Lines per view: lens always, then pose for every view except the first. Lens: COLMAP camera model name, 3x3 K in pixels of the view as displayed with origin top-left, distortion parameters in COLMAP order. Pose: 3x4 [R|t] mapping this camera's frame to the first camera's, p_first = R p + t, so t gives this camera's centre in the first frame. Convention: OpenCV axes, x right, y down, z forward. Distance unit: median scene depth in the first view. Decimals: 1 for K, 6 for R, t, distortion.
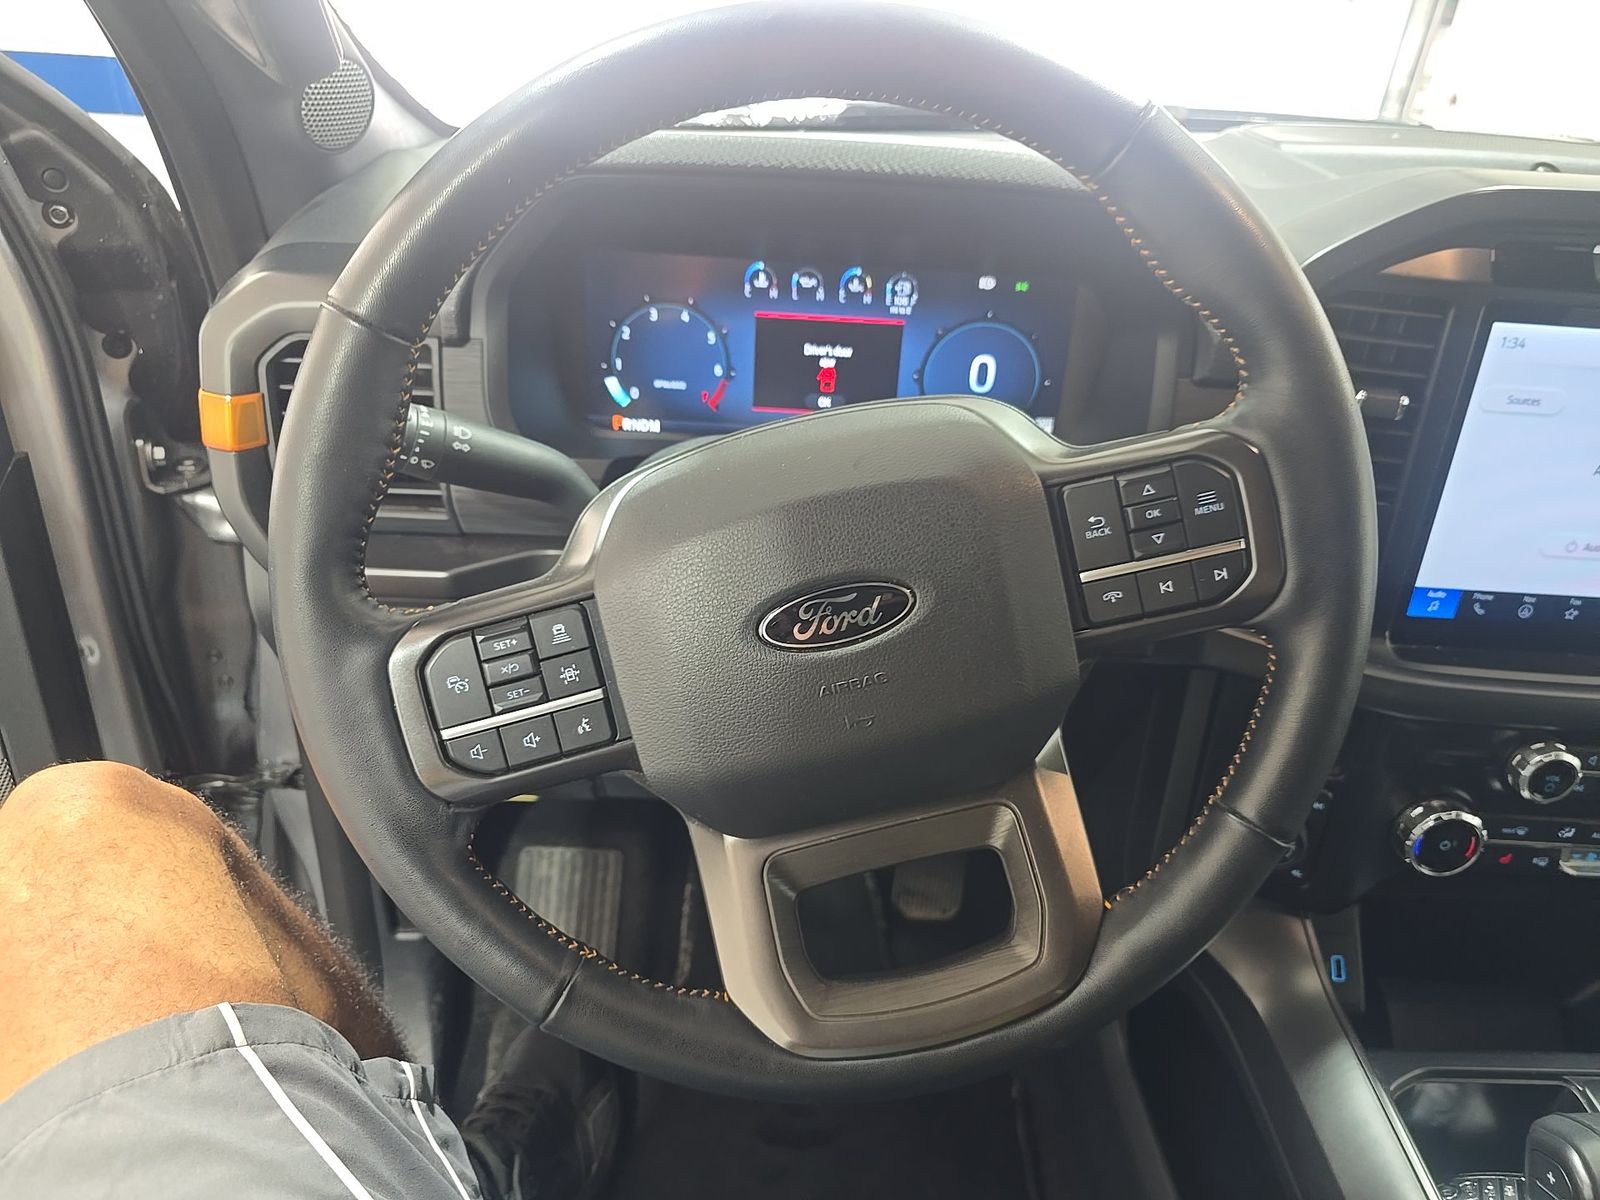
lens RADIAL K [[1078.9, 0, 804.2], [0, 1078.9, 596.6], [0, 0, 1]] dist [0.035005, -0.032755]
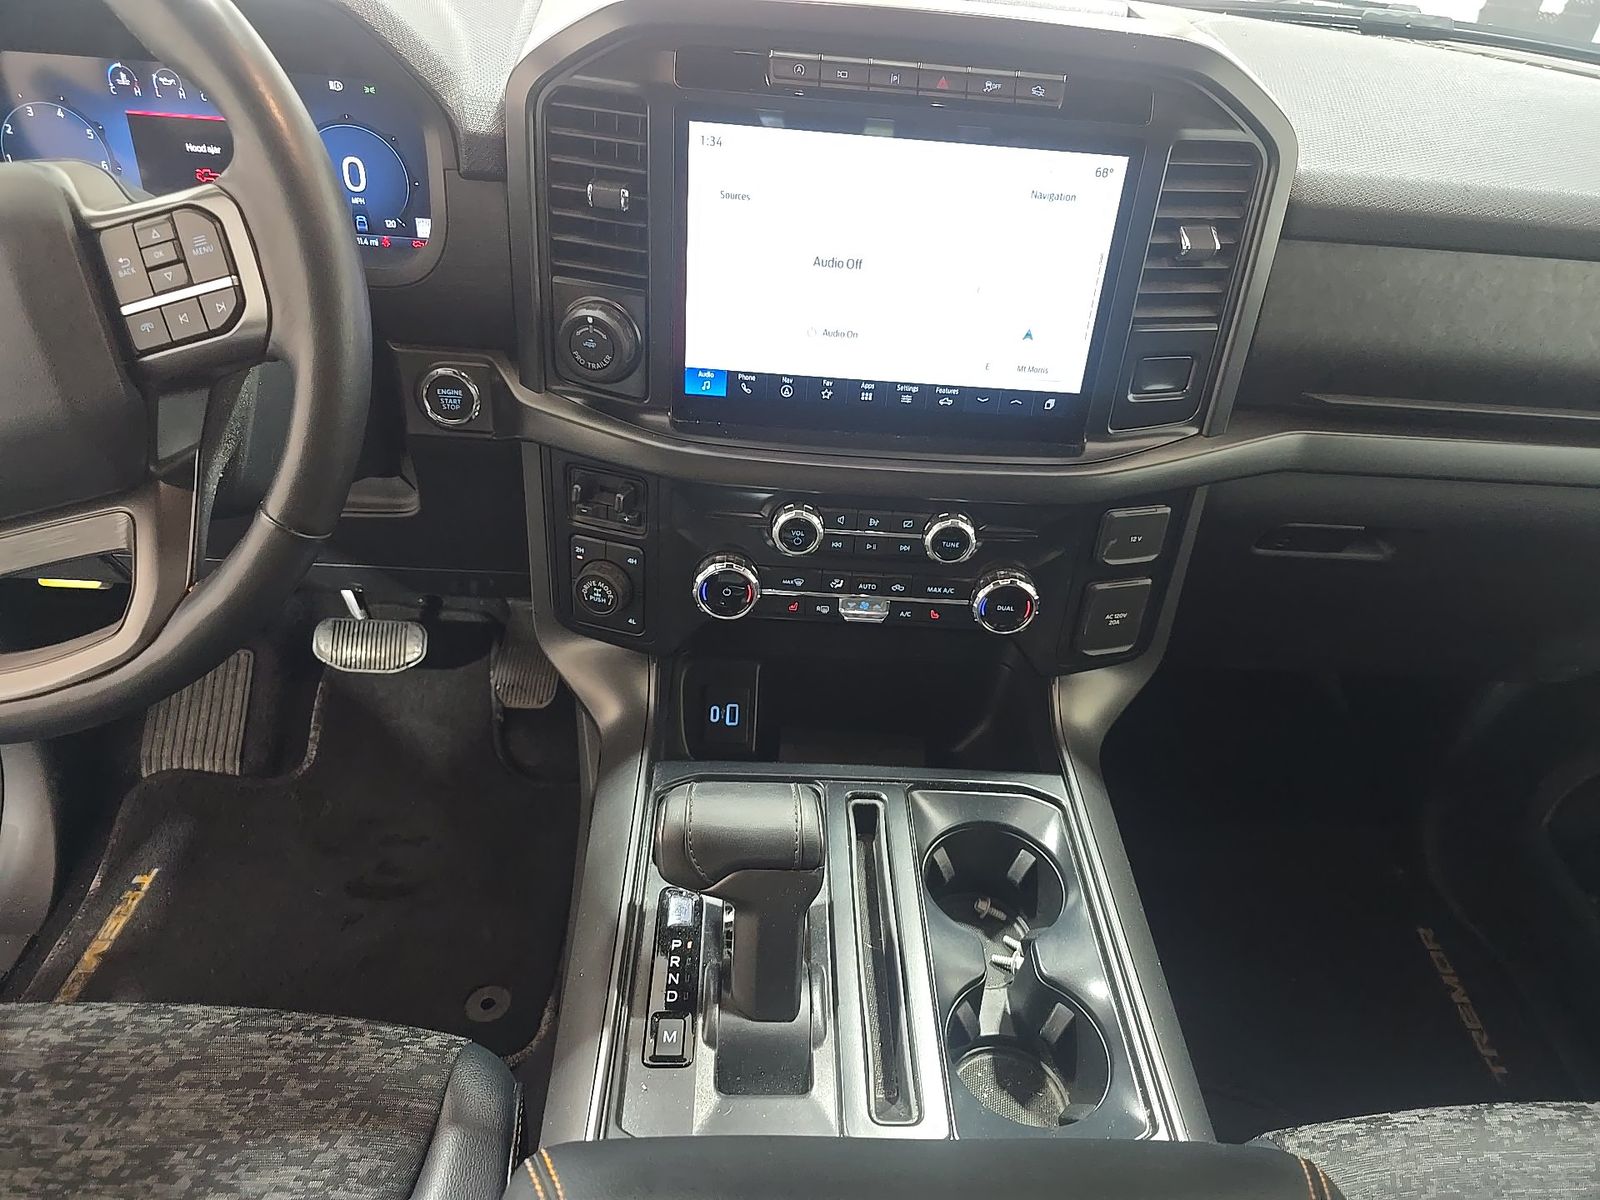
lens RADIAL K [[1078.9, 0, 796.5], [0, 1078.9, 606.7], [0, 0, 1]] dist [0.035005, -0.032755]
pose [[0.999692, 0.003930, 0.024491, 0.617528], [-0.006790, 0.993016, 0.117783, 0.101942], [-0.023857, -0.117913, 0.992737, -0.165706]]
